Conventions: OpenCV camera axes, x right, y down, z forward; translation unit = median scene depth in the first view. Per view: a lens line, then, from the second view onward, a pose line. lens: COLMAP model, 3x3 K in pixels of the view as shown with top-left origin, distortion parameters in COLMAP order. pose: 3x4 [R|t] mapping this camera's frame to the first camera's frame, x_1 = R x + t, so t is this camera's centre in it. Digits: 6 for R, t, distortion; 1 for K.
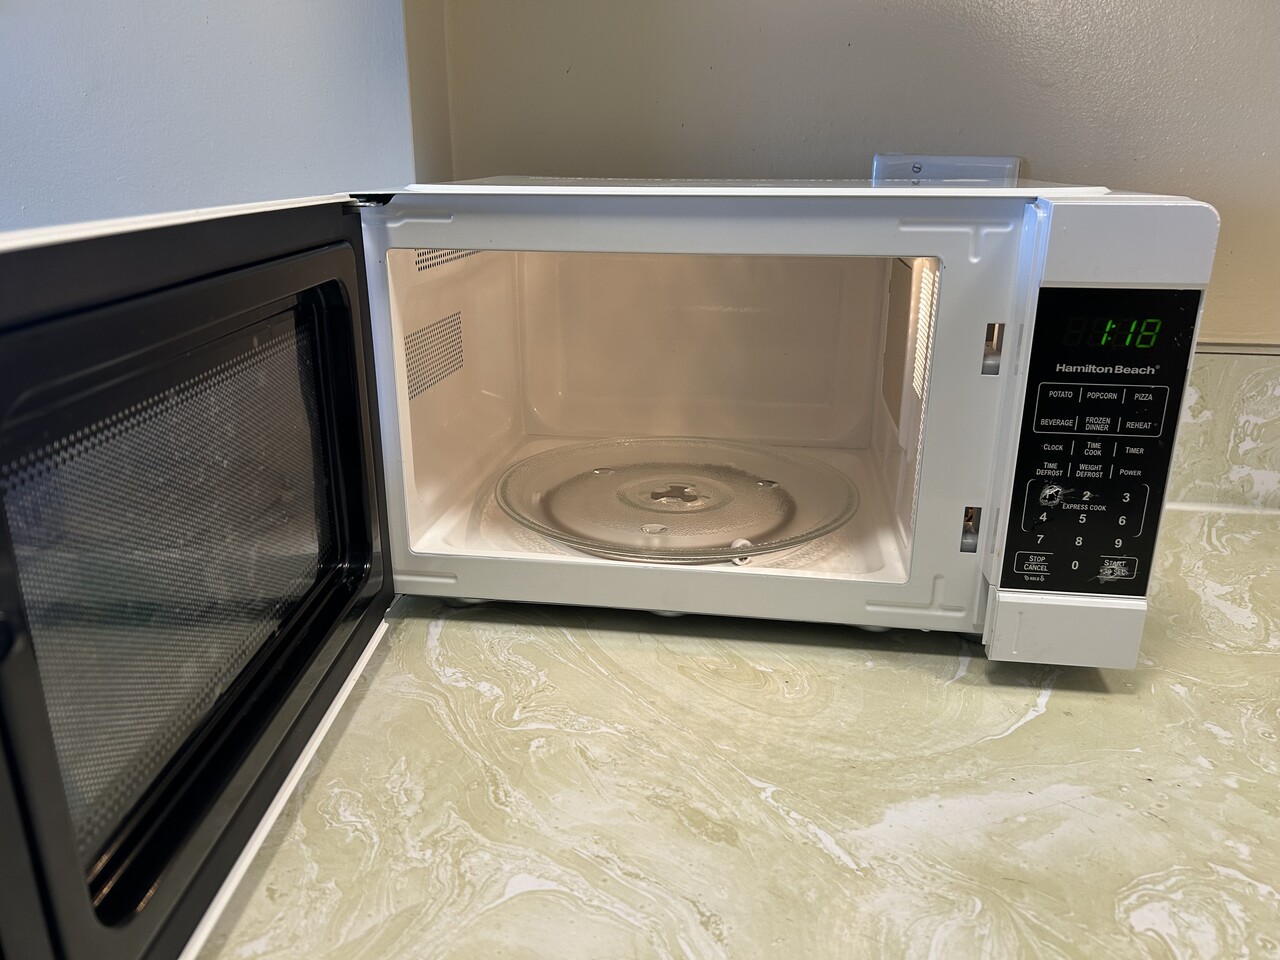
lens RADIAL K [[970.5, 0, 639.1], [0, 970.5, 479.9], [0, 0, 1]] dist [0.020099, -0.019066]
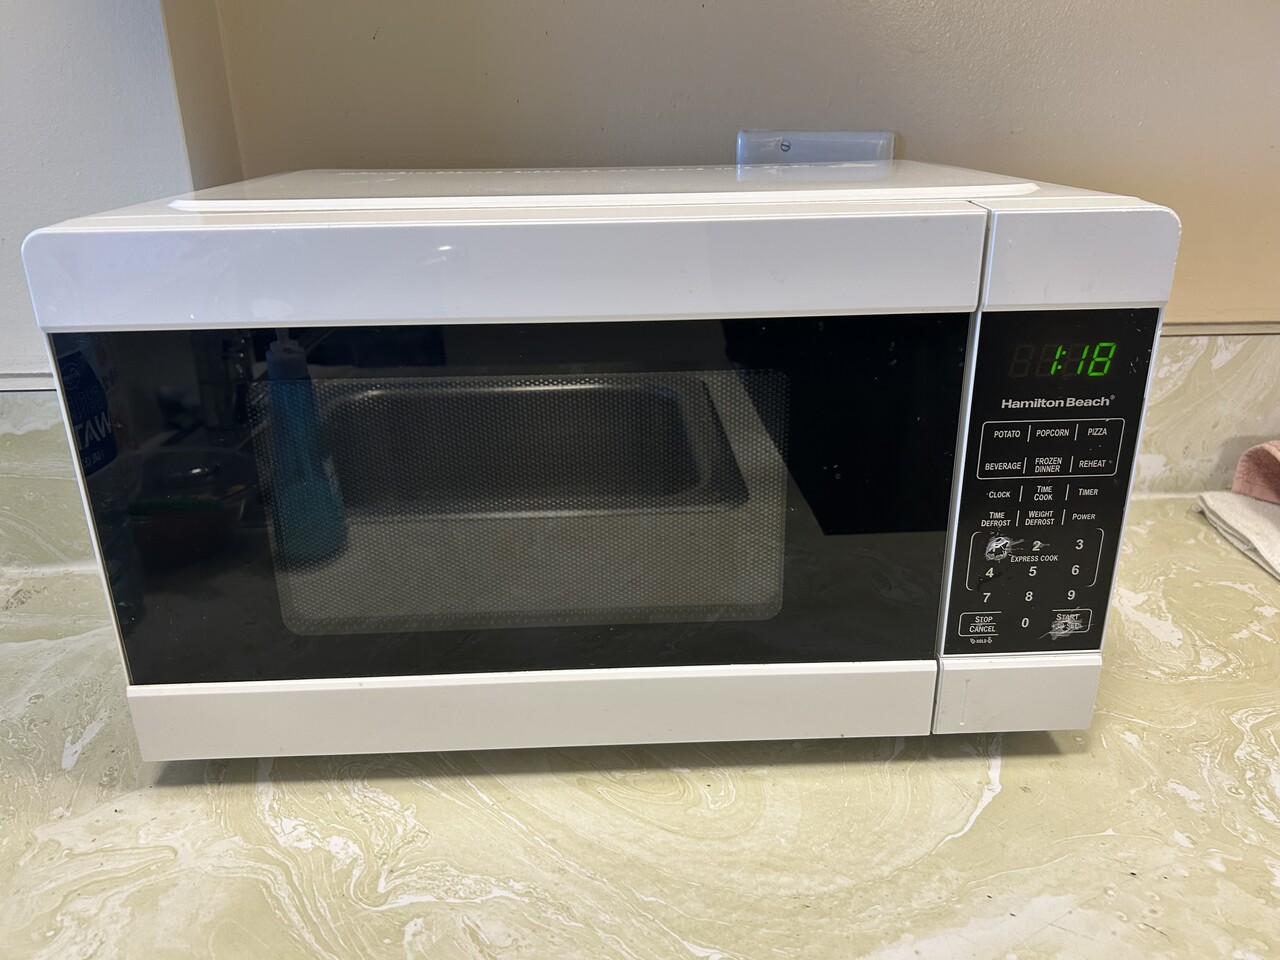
lens RADIAL K [[970.5, 0, 641.0], [0, 970.5, 479.9], [0, 0, 1]] dist [0.020099, -0.019066]
pose [[0.983609, -0.079595, 0.161796, -0.022338], [0.072231, 0.996088, 0.050909, -0.112405], [-0.165215, -0.038388, 0.985510, 0.208858]]
